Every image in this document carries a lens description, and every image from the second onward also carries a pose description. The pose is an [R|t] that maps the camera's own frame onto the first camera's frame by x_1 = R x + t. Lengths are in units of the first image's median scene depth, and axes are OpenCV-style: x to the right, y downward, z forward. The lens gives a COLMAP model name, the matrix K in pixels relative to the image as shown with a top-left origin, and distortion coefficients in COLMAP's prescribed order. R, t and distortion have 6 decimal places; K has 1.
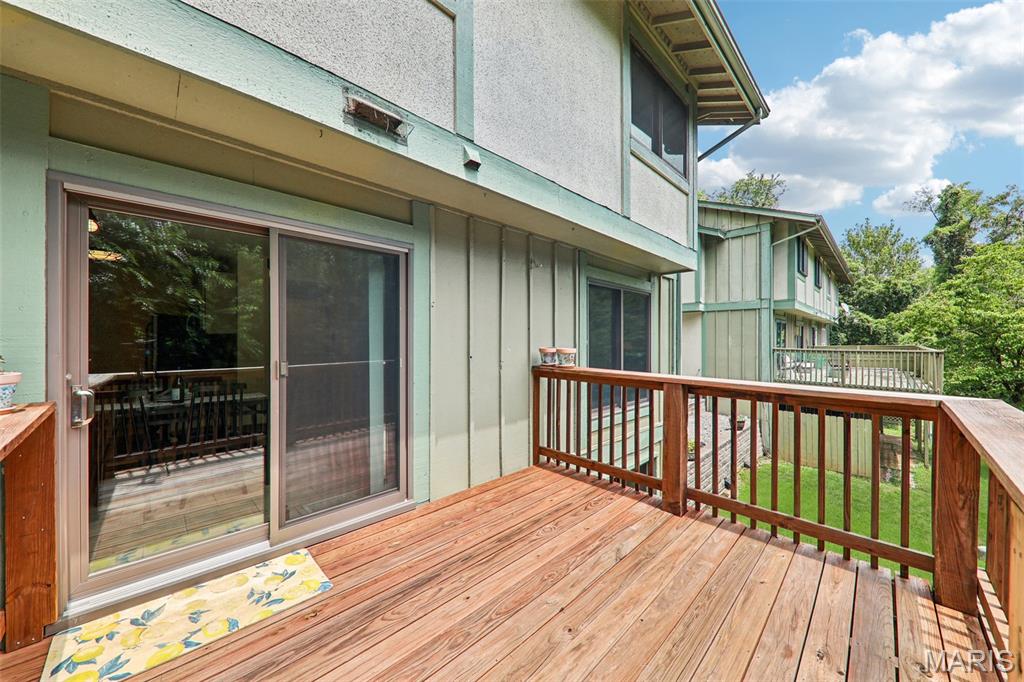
lens RADIAL K [[364.3, 0, 514.6], [0, 364.3, 344.6], [0, 0, 1]] dist [0.002951, -0.003152]
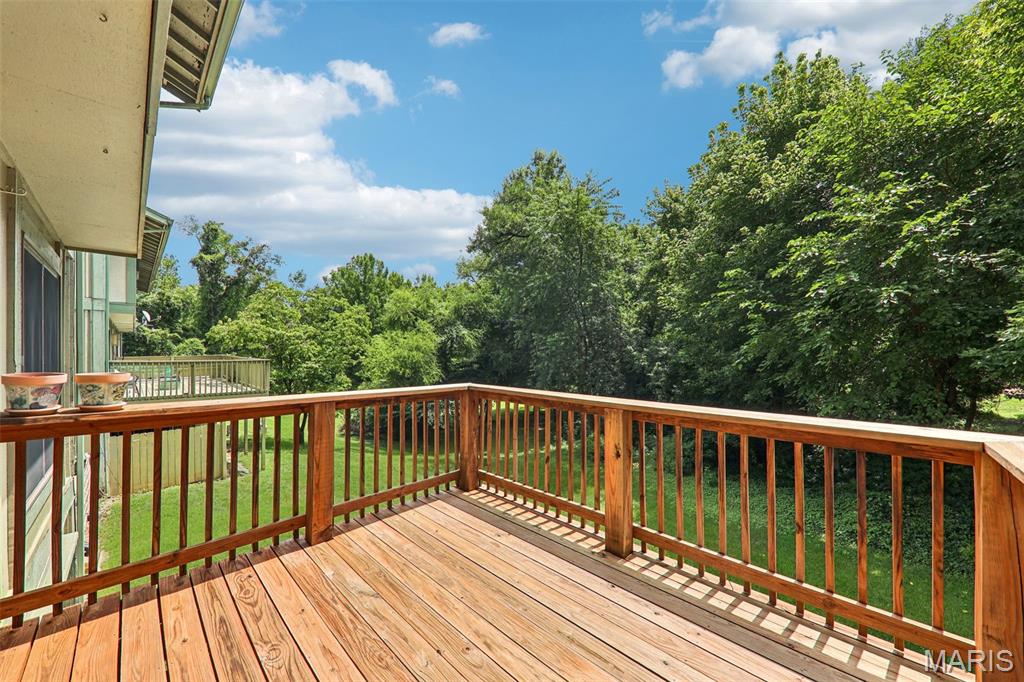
lens RADIAL K [[364.3, 0, 514.1], [0, 364.3, 350.8], [0, 0, 1]] dist [0.002951, -0.003152]
pose [[-0.029541, -0.001731, 0.999562, -0.122564], [0.010996, 0.999937, 0.002057, -0.004990], [-0.999503, 0.011052, -0.029520, 0.128653]]
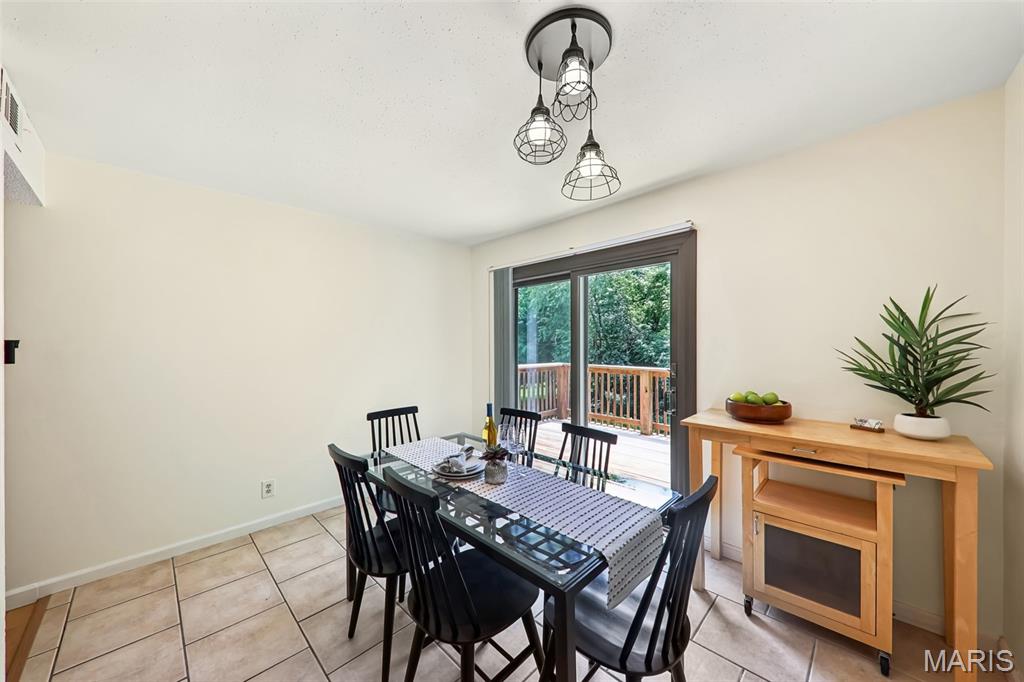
lens RADIAL K [[364.3, 0, 510.3], [0, 364.3, 341.2], [0, 0, 1]] dist [0.002951, -0.003152]
pose [[-0.017722, -0.001107, 0.999842, -0.413495], [0.010115, 0.999948, 0.001287, -0.015230], [-0.999792, 0.010137, -0.017710, 0.268699]]
